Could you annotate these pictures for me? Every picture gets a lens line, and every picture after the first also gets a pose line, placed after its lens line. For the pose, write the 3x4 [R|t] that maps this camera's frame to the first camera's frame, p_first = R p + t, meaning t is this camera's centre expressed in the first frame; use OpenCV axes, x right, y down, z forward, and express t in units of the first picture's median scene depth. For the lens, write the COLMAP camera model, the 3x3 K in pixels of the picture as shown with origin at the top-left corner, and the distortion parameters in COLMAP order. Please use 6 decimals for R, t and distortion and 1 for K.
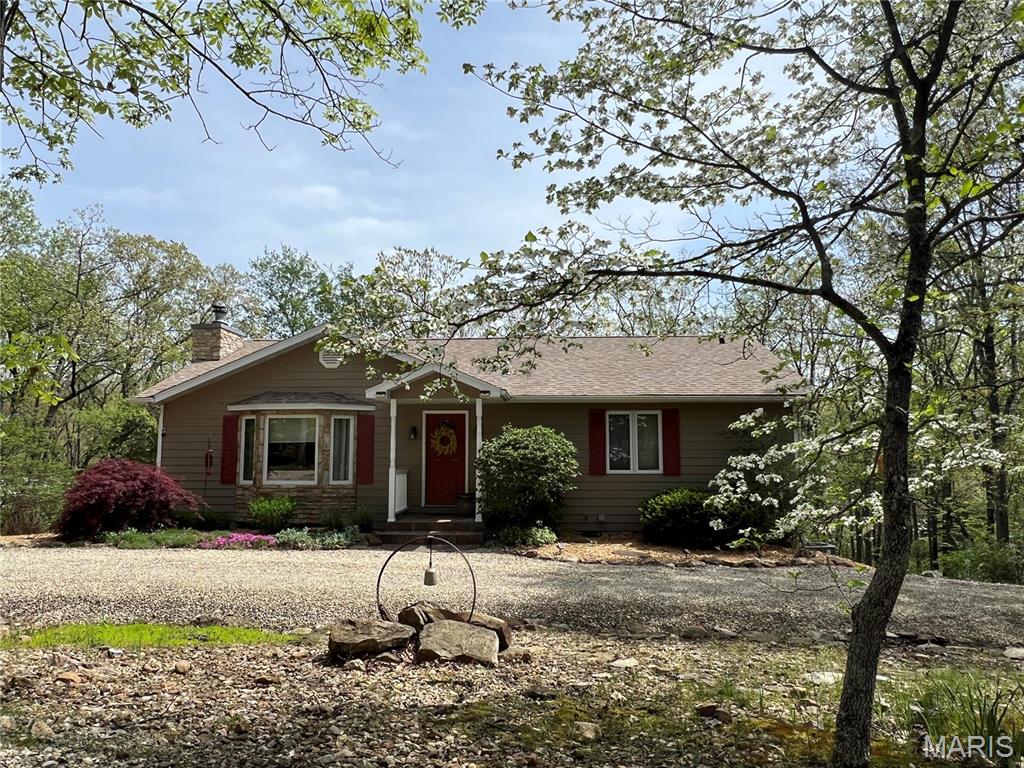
lens RADIAL K [[710.1, 0, 509.8], [0, 710.1, 384.3], [0, 0, 1]] dist [-0.004325, -0.000987]
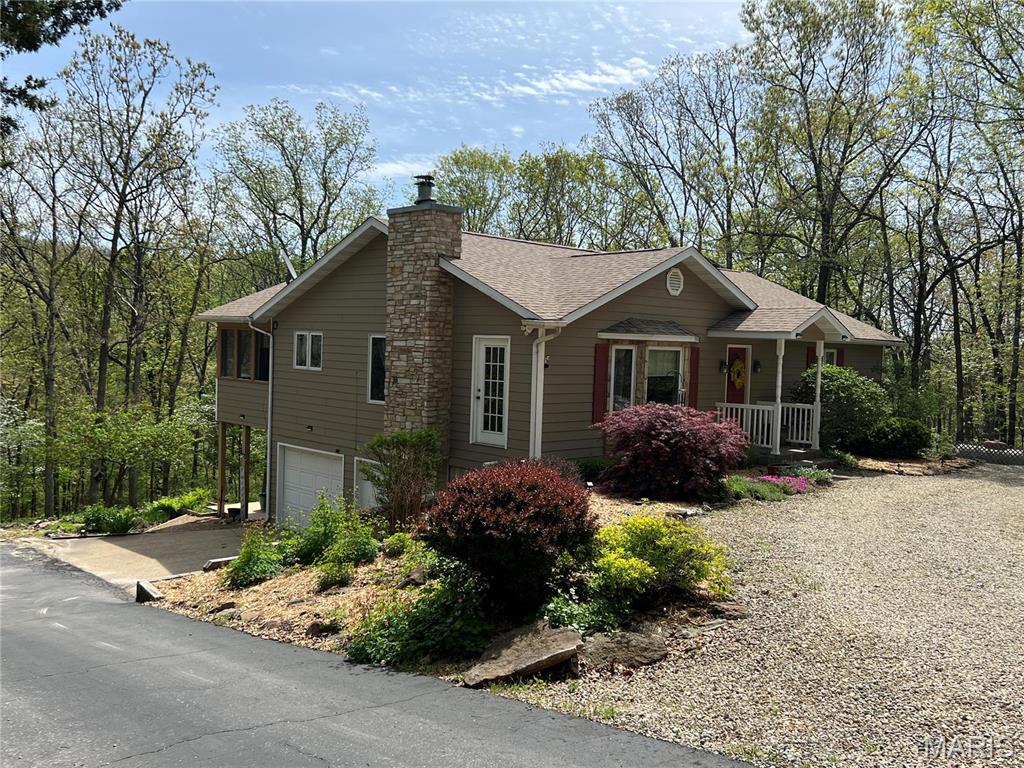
lens RADIAL K [[911.6, 0, 512.5], [0, 911.6, 384.6], [0, 0, 1]] dist [0.036479, -0.005467]
pose [[0.665153, -0.011027, 0.746626, -1.302074], [-0.103585, 0.988861, 0.106887, -0.013022], [-0.739487, -0.148435, 0.656602, 0.373095]]
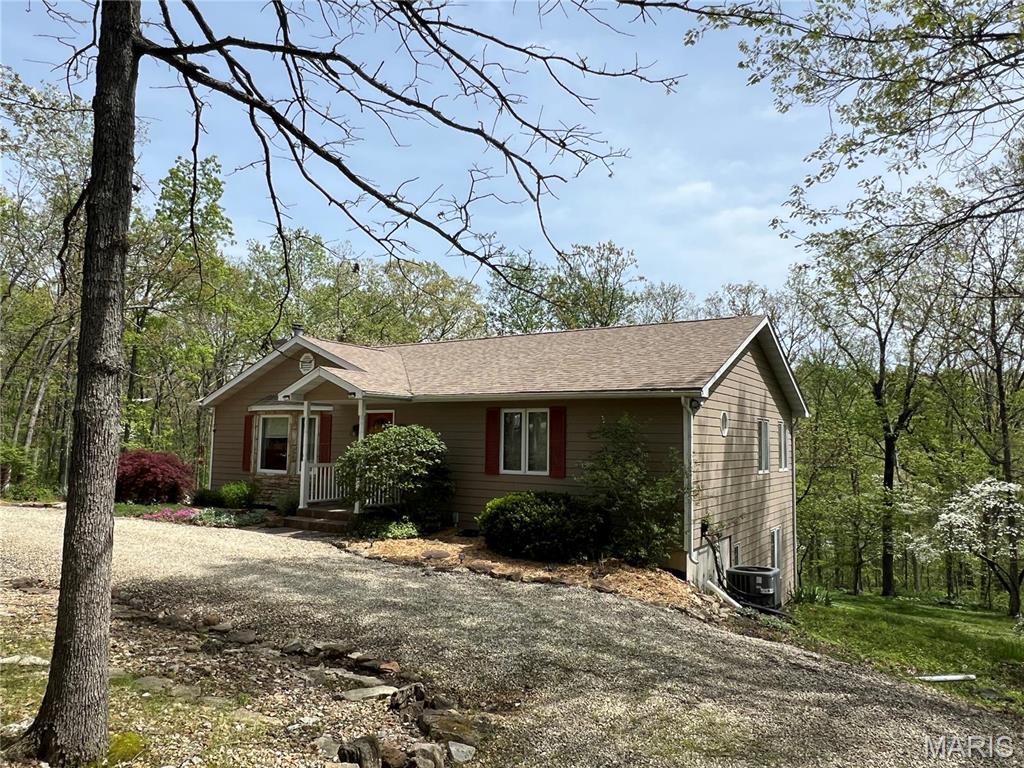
lens RADIAL K [[710.1, 0, 513.5], [0, 710.1, 382.2], [0, 0, 1]] dist [-0.004325, -0.000987]
pose [[0.870881, -0.027943, -0.490699, 0.626601], [0.031689, 0.999498, -0.000676, 0.001867], [0.490472, -0.014961, 0.871329, 0.159015]]
